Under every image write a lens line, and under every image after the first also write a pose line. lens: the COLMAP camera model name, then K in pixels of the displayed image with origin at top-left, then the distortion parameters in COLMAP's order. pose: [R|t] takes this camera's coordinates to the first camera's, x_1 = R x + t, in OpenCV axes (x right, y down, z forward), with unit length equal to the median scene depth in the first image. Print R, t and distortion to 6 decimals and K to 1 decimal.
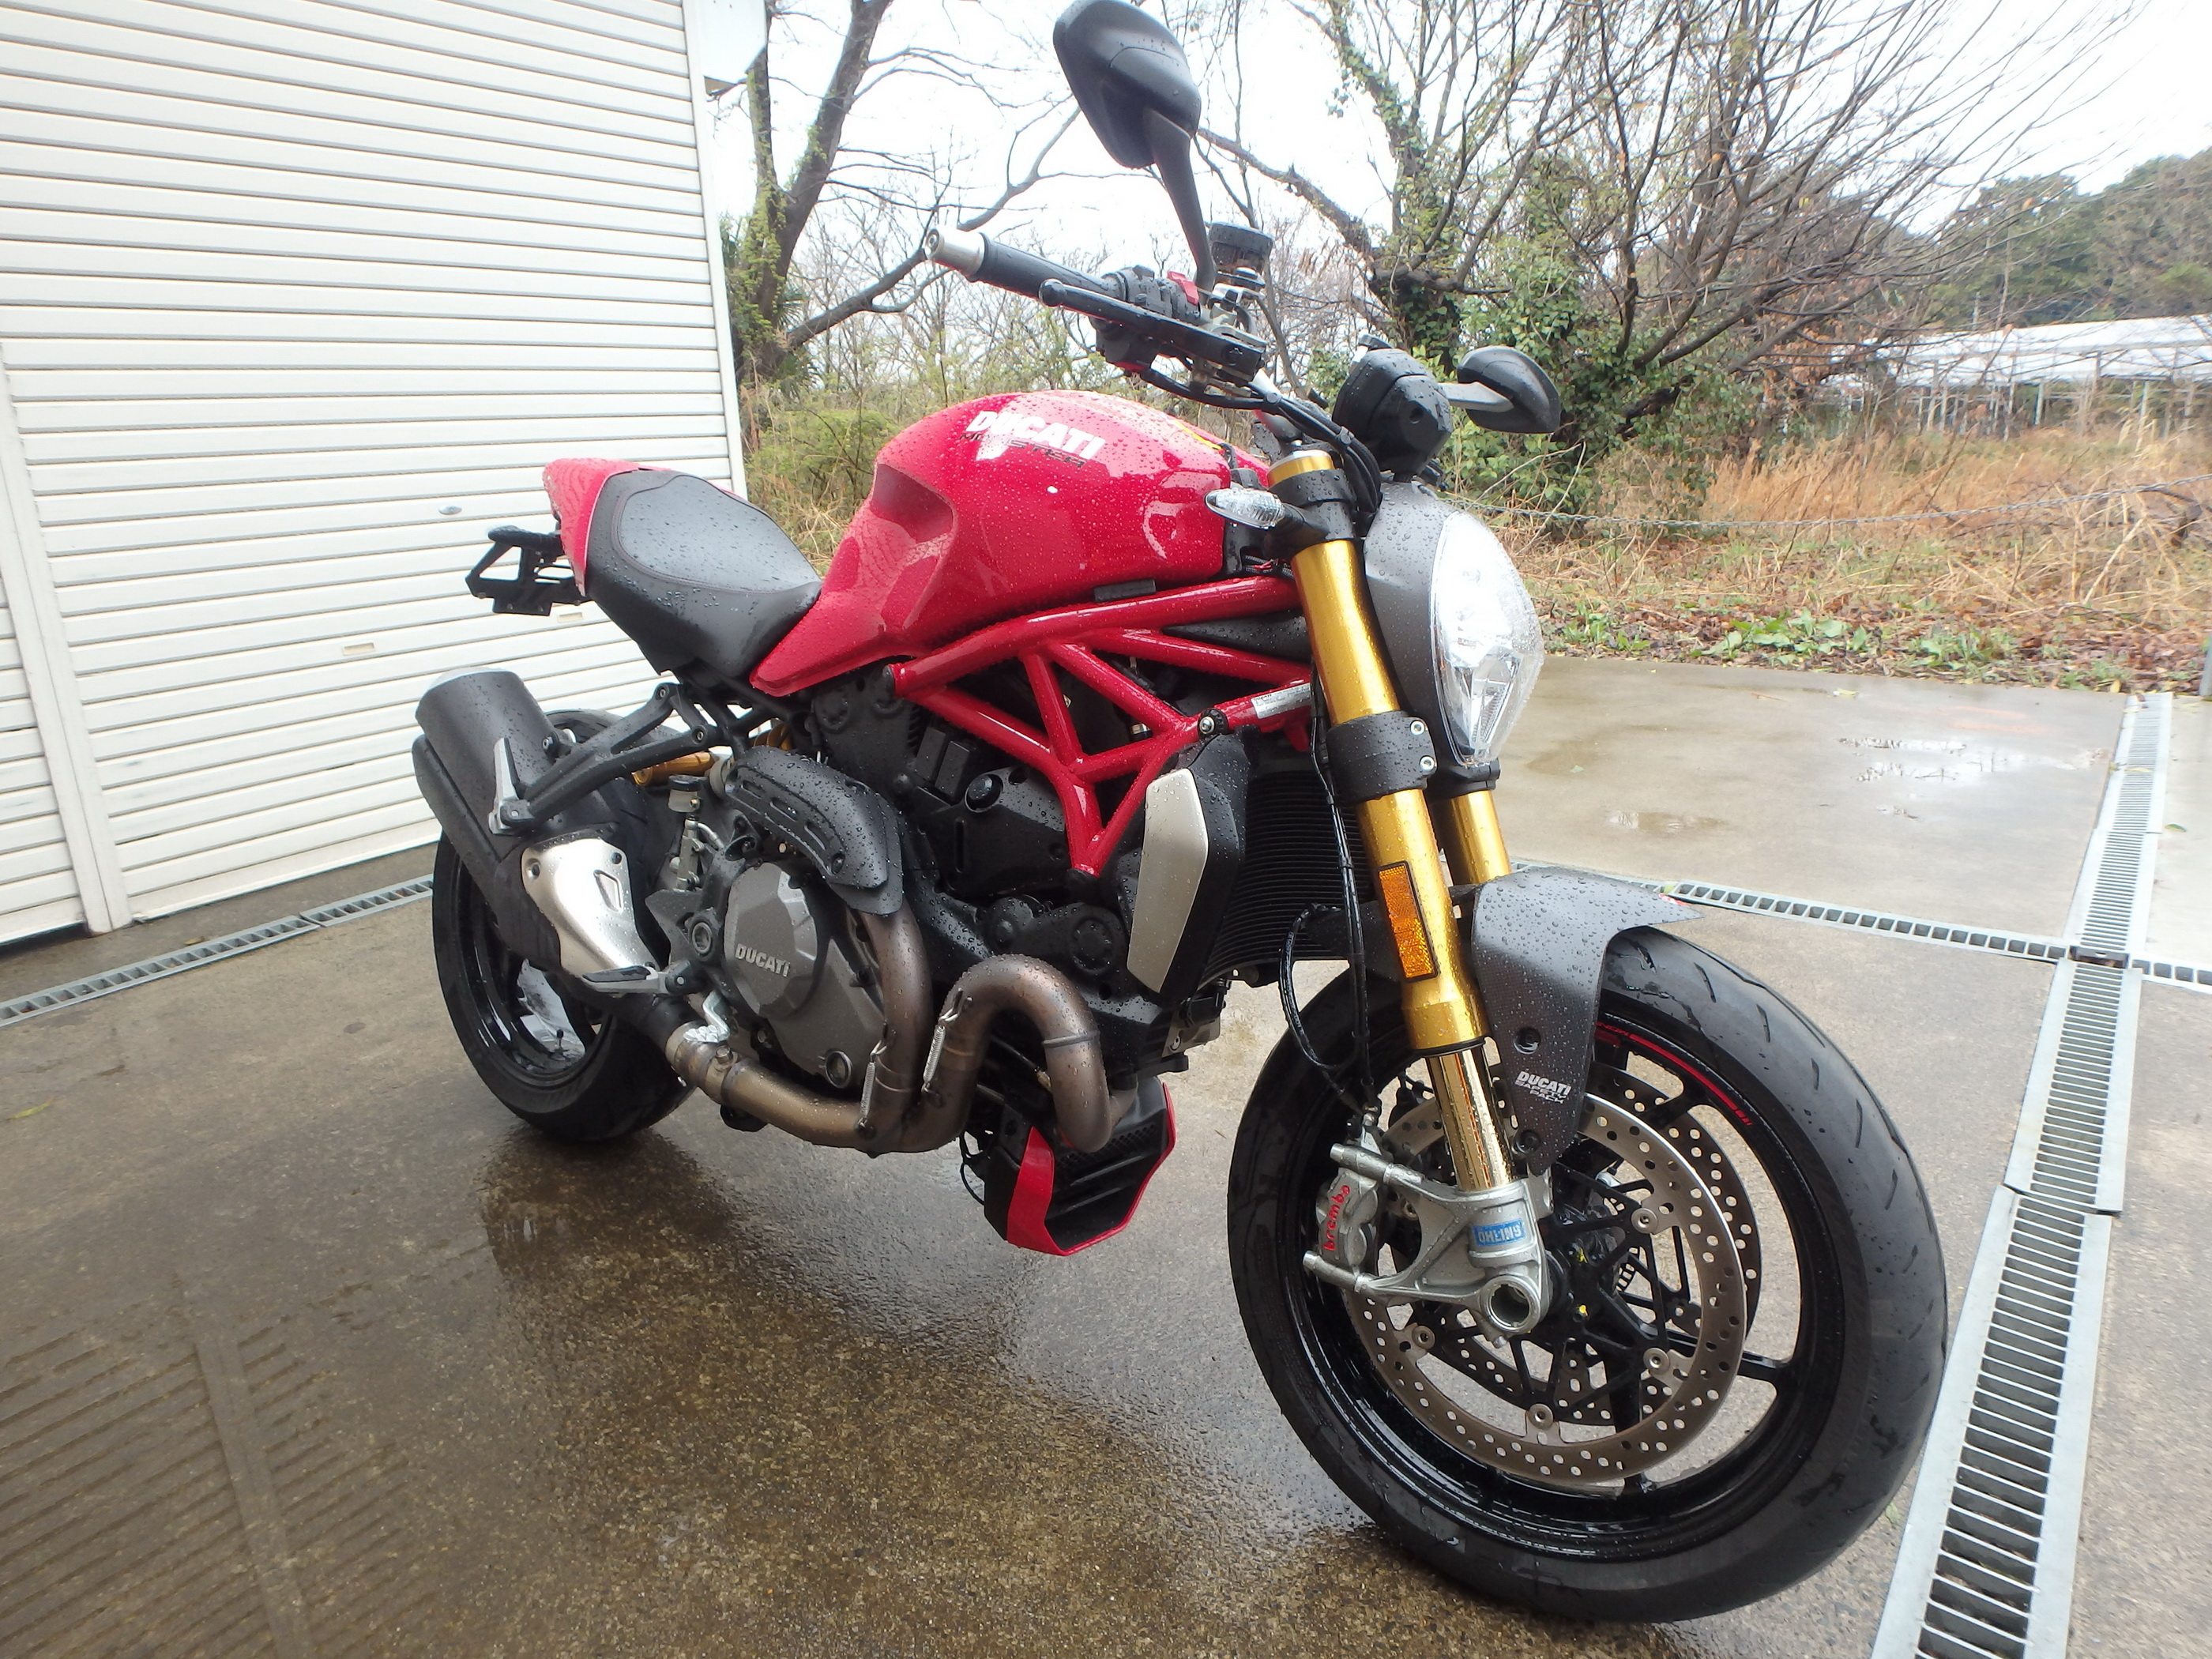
lens RADIAL K [[1392.6, 0, 1111.5], [0, 1392.6, 861.7], [0, 0, 1]] dist [-0.081903, 0.031432]
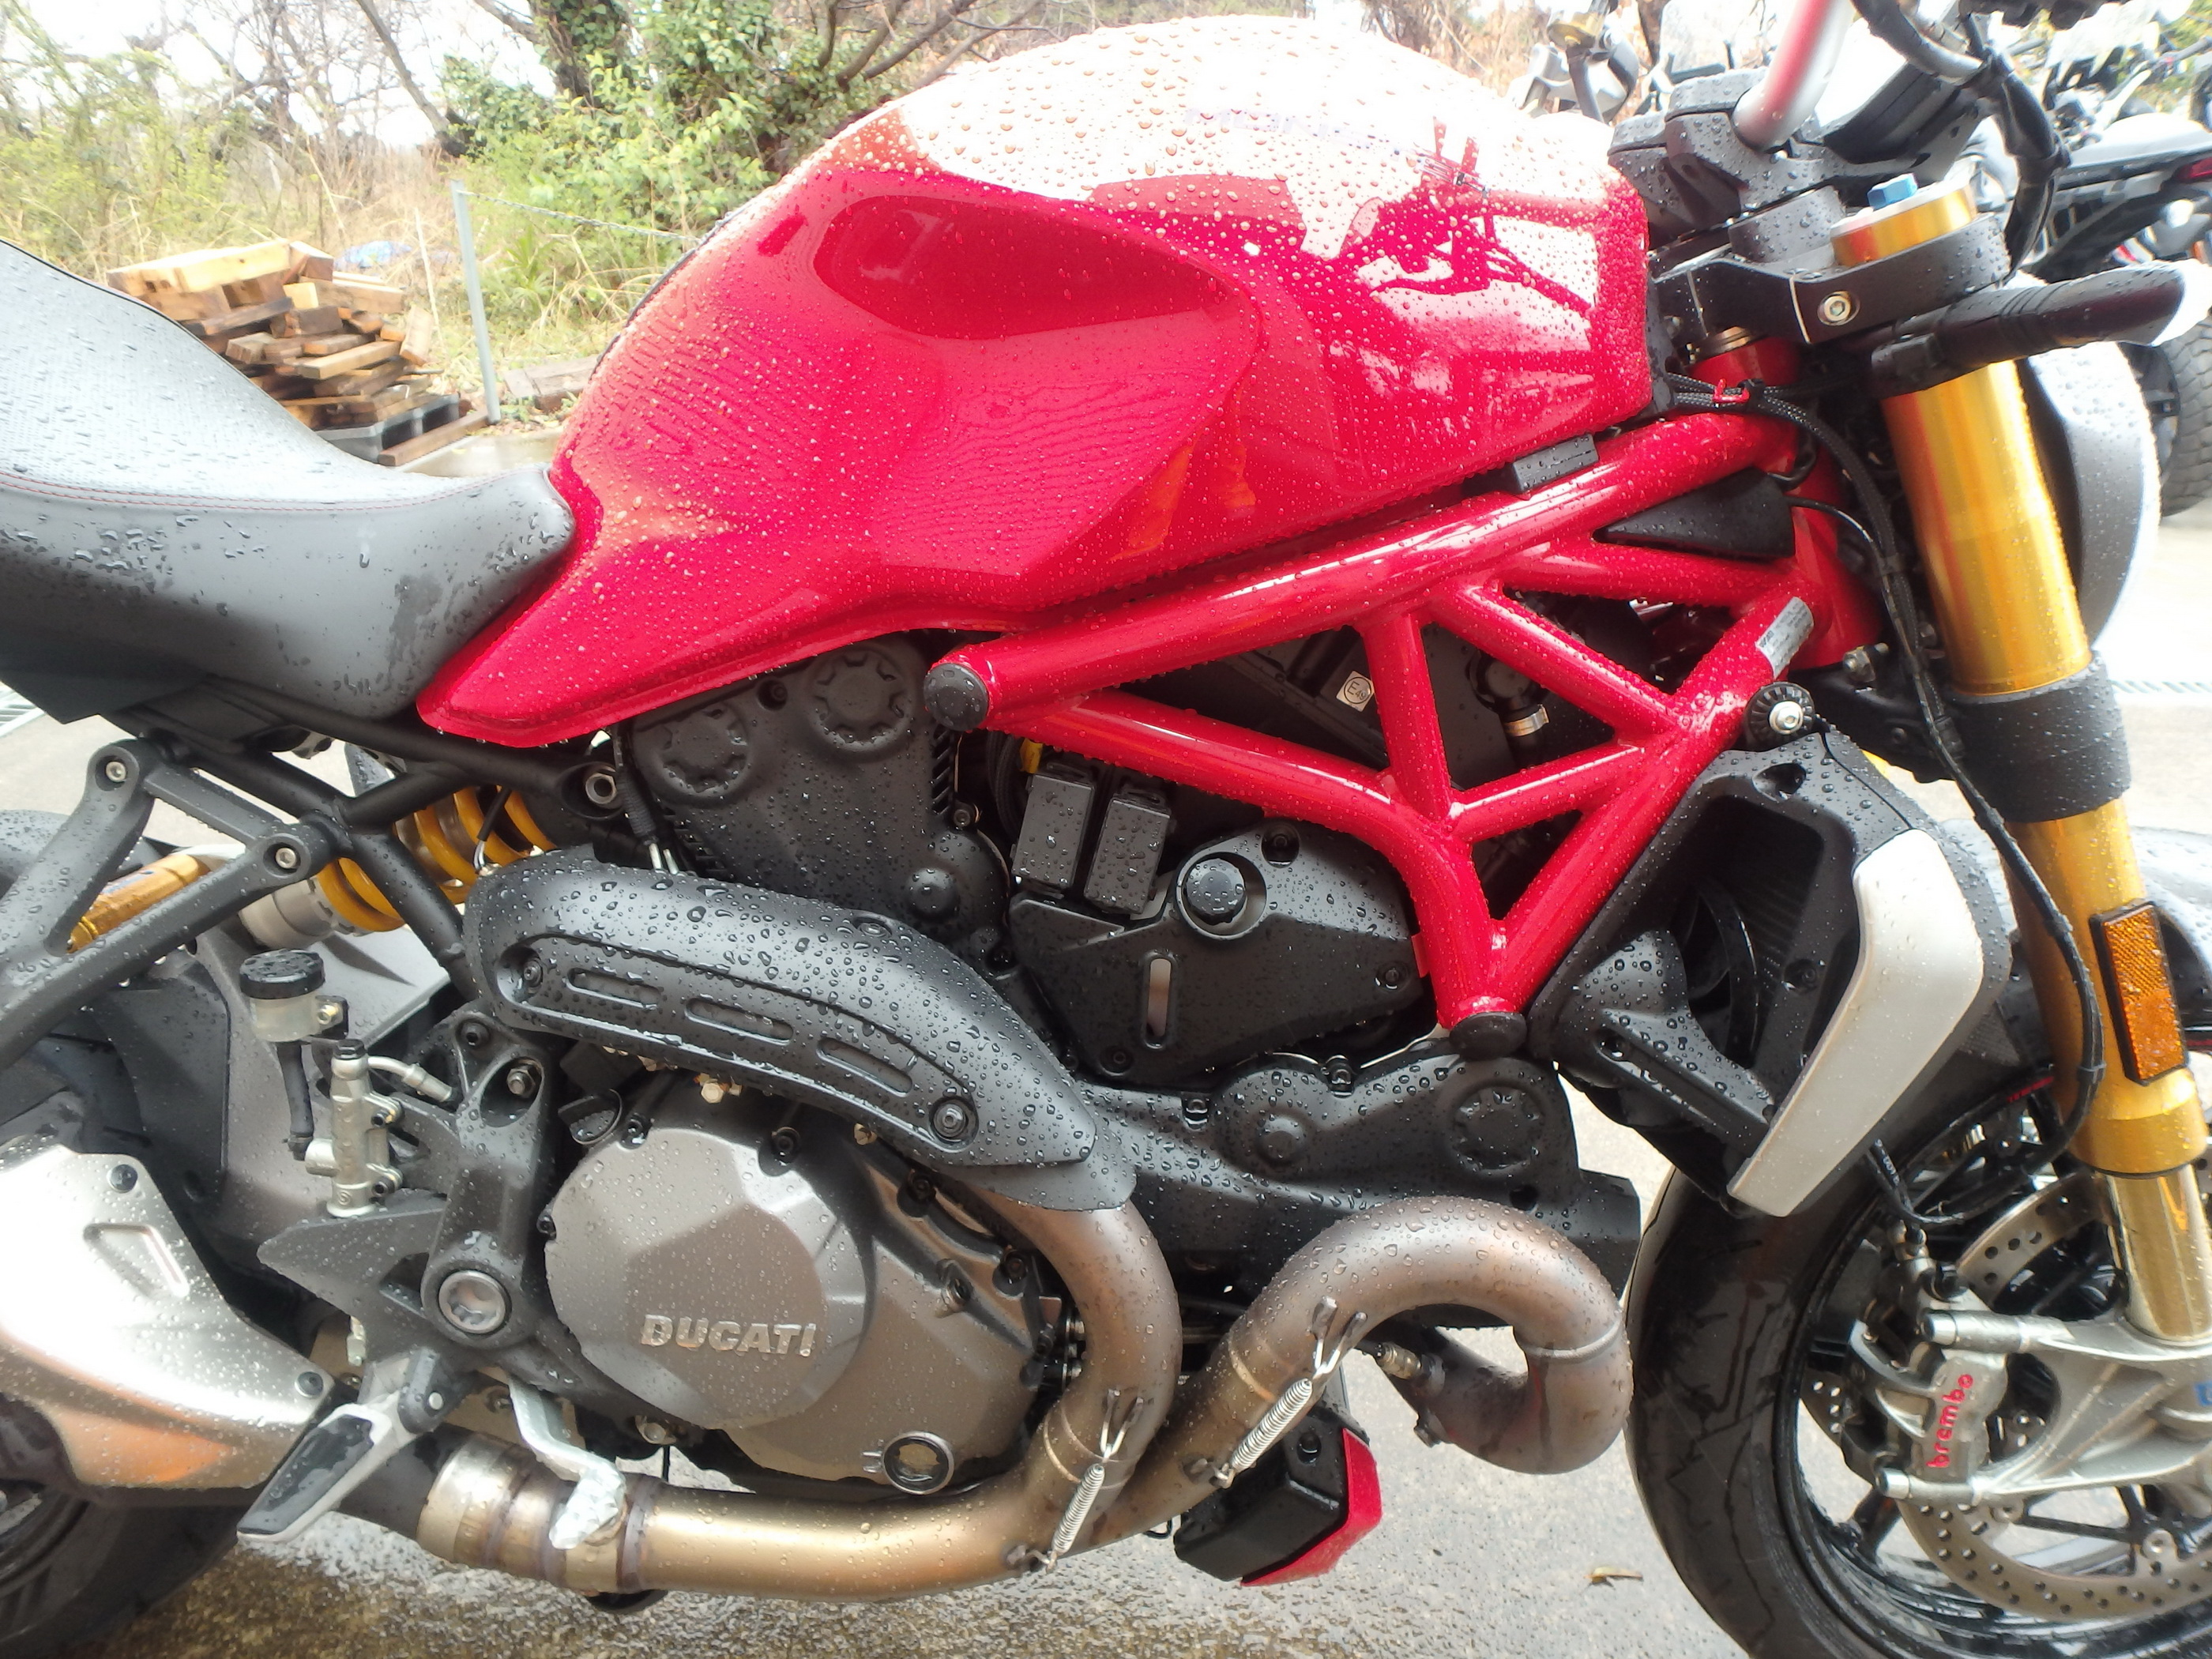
lens RADIAL K [[1382.9, 0, 1122.6], [0, 1382.9, 829.0], [0, 0, 1]] dist [-0.051601, 0.019250]
pose [[0.821090, -0.237423, 0.519078, -0.056046], [0.156366, 0.968160, 0.195488, -0.026368], [-0.548964, -0.079347, 0.832071, 0.093356]]
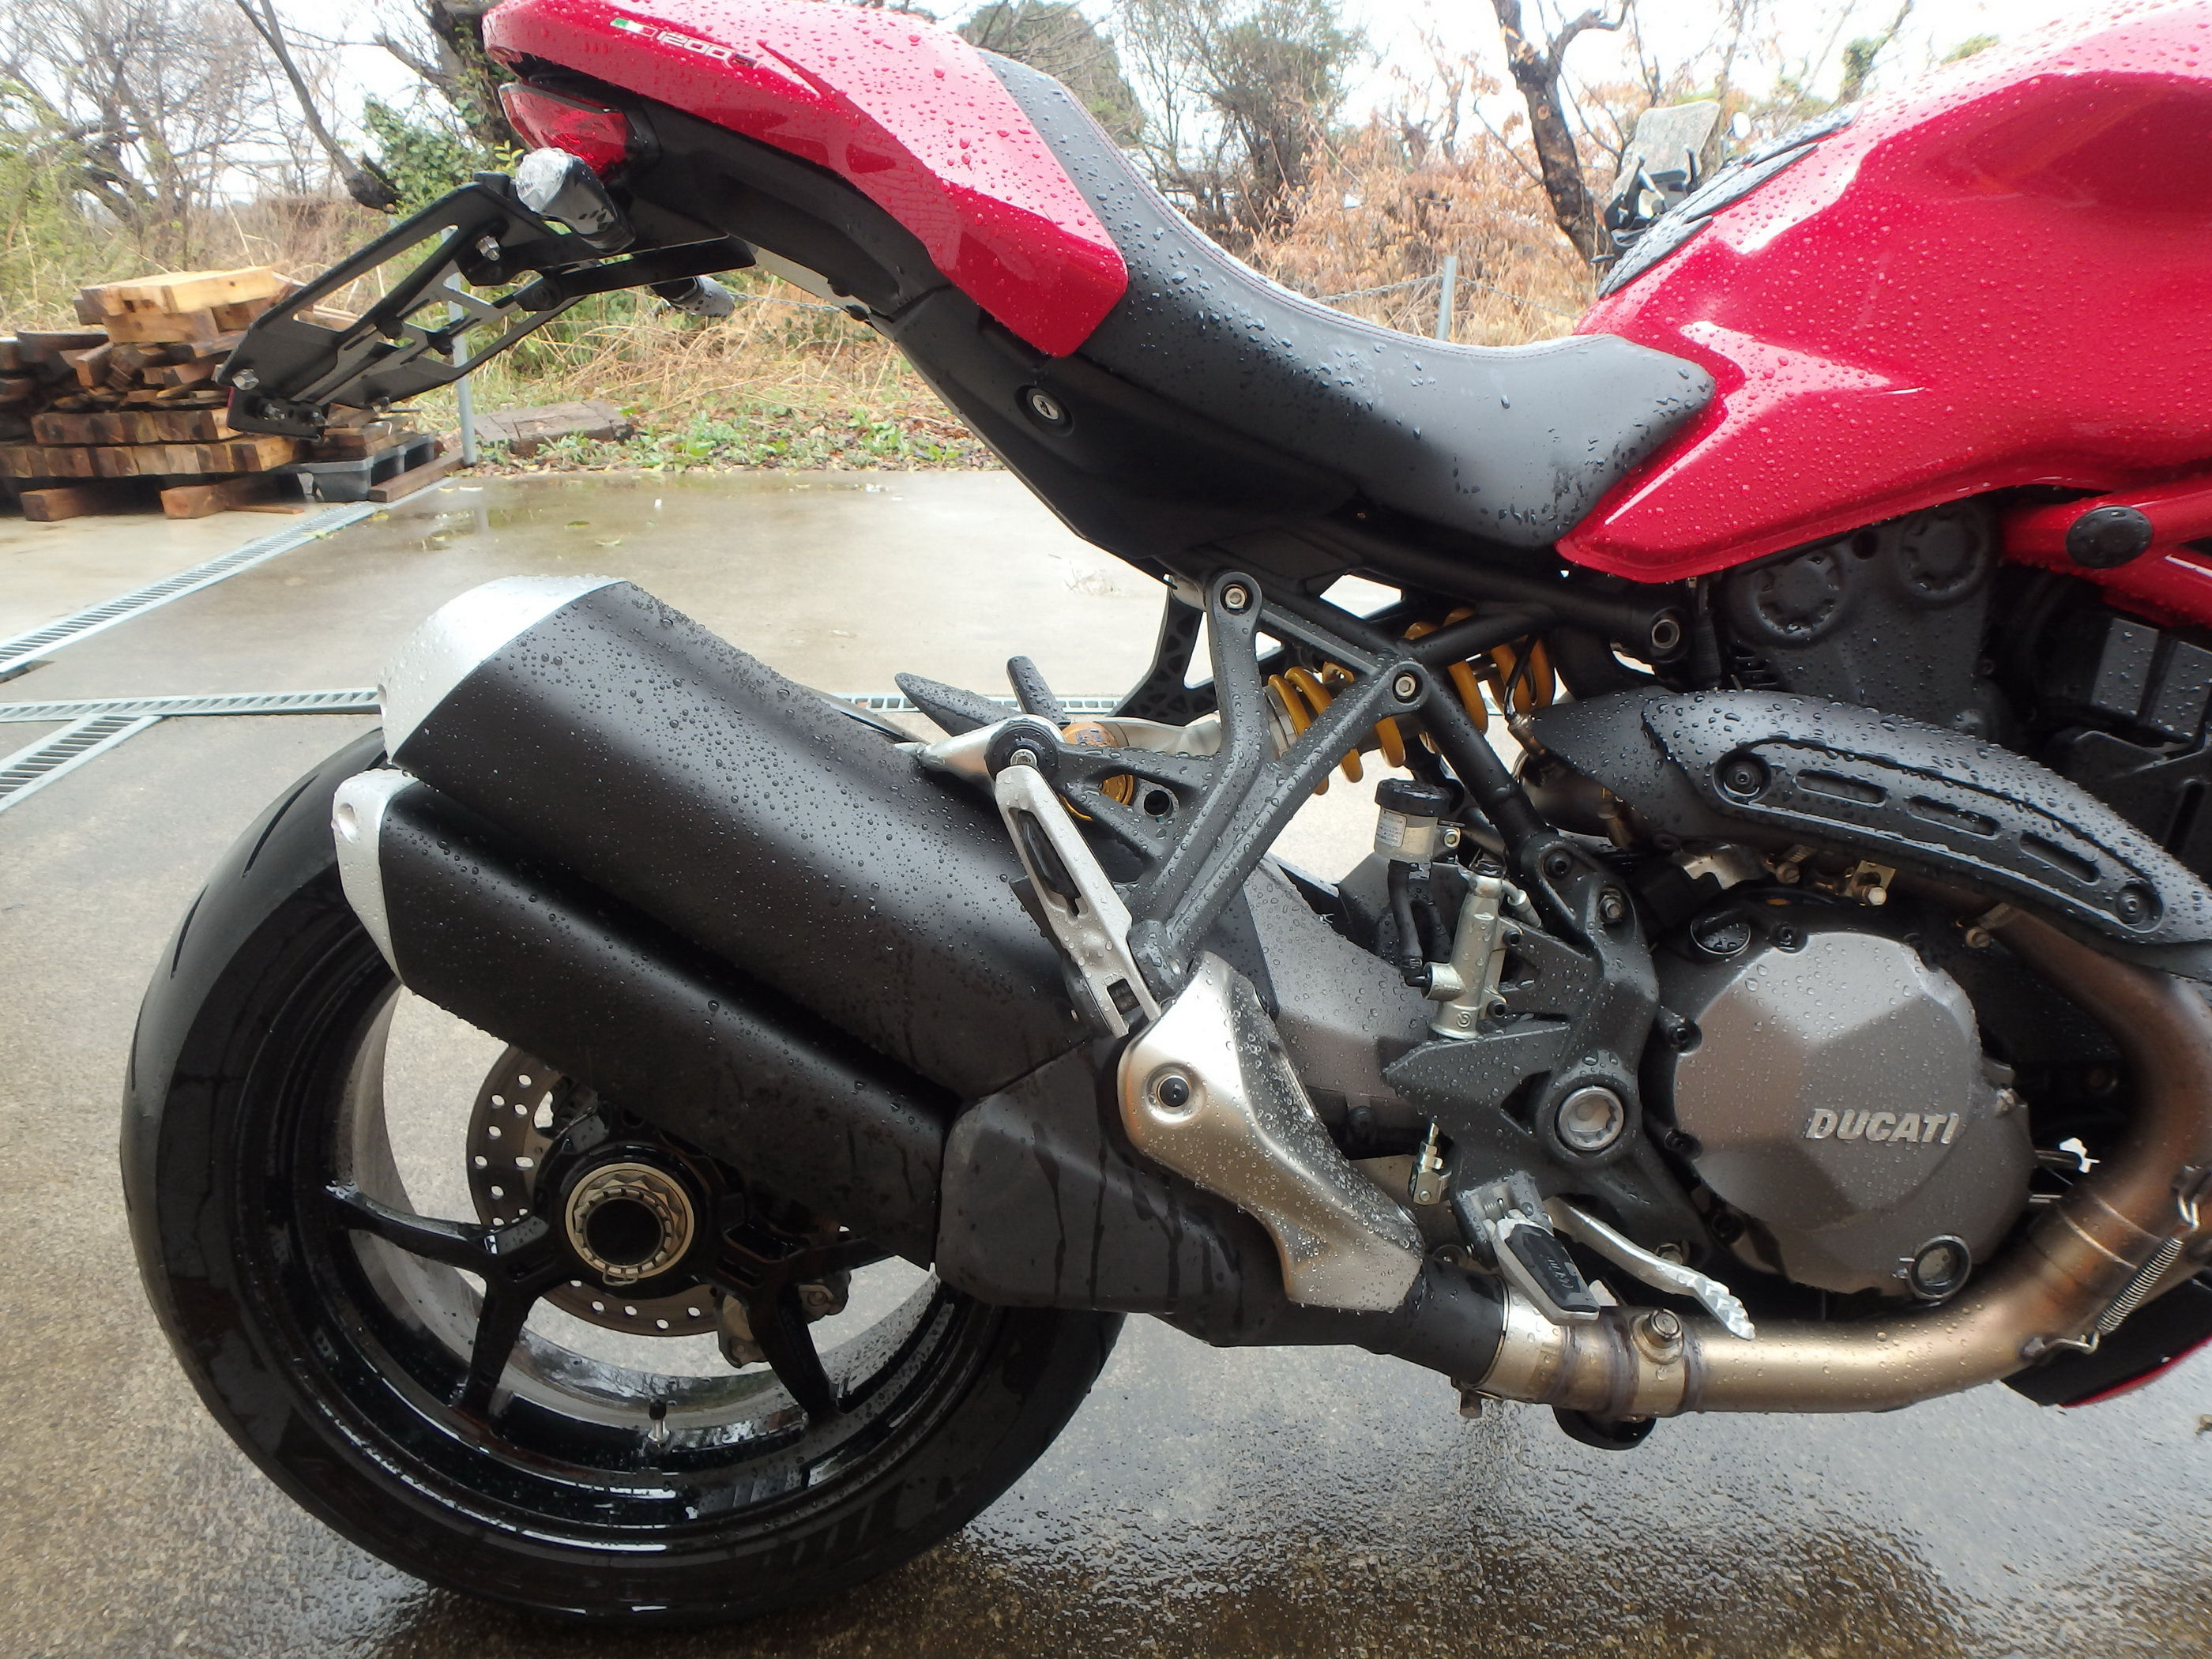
lens RADIAL K [[1383.7, 0, 1106.0], [0, 1383.7, 829.5], [0, 0, 1]] dist [-0.028911, 0.001293]
pose [[0.757534, -0.203155, 0.620380, -0.121995], [0.138920, 0.978743, 0.150875, -0.023744], [-0.637843, -0.028109, 0.769653, 0.133038]]
